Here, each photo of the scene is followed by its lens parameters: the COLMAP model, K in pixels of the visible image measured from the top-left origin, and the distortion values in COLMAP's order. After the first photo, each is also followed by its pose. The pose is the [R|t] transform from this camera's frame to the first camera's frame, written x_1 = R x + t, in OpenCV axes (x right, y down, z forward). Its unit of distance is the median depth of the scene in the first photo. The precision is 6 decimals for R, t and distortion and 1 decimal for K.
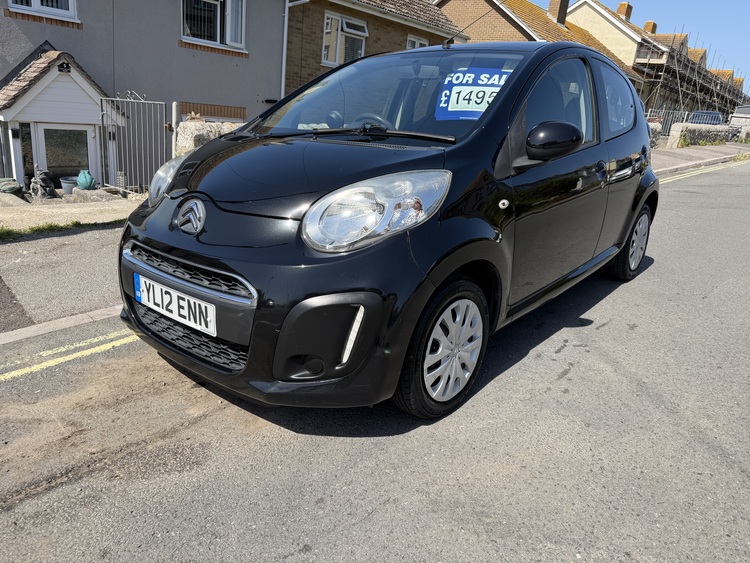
lens RADIAL K [[533.1, 0, 378.8], [0, 533.1, 284.6], [0, 0, 1]] dist [0.009486, -0.023233]
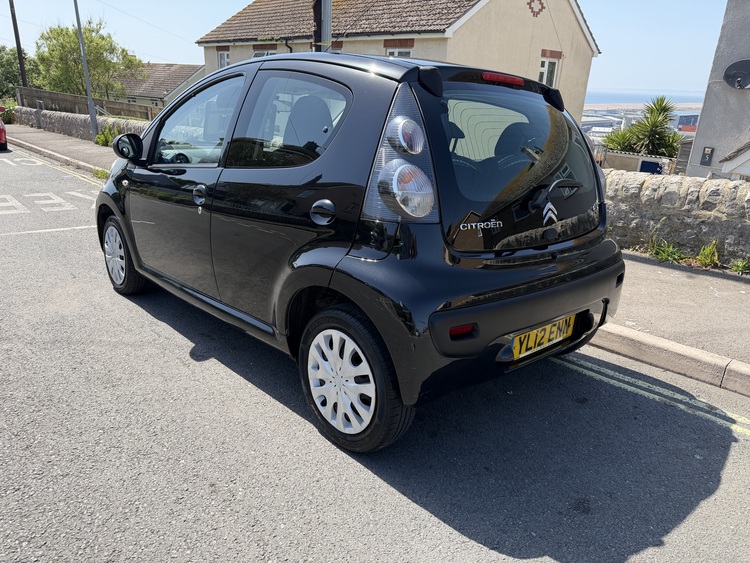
lens RADIAL K [[533.1, 0, 374.5], [0, 533.1, 287.9], [0, 0, 1]] dist [0.009486, -0.023233]
pose [[-0.128899, 0.246818, -0.960451, 0.417387], [-0.358125, 0.891581, 0.277183, -0.138751], [0.924733, 0.379690, -0.026532, 0.439155]]
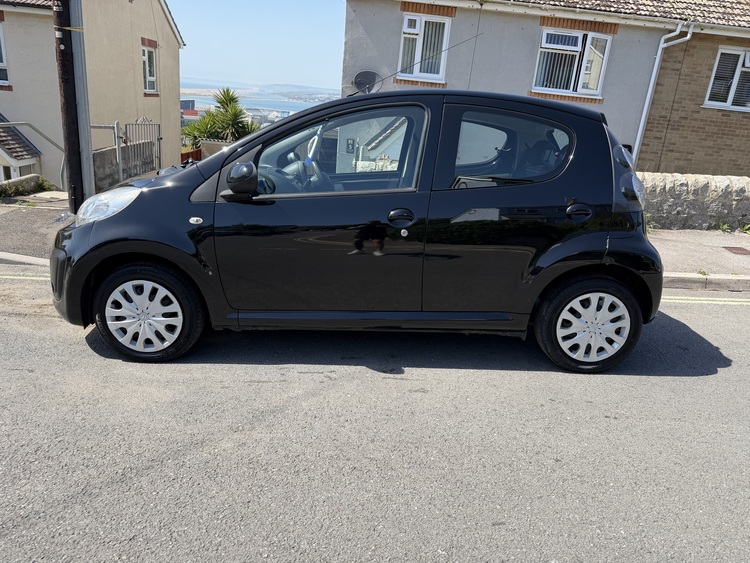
lens RADIAL K [[533.1, 0, 384.4], [0, 533.1, 283.6], [0, 0, 1]] dist [0.009486, -0.023233]
pose [[0.663936, 0.194477, -0.722058, 0.357429], [-0.249323, 0.967910, 0.031440, -0.037706], [0.705001, 0.159152, 0.691118, 0.102955]]
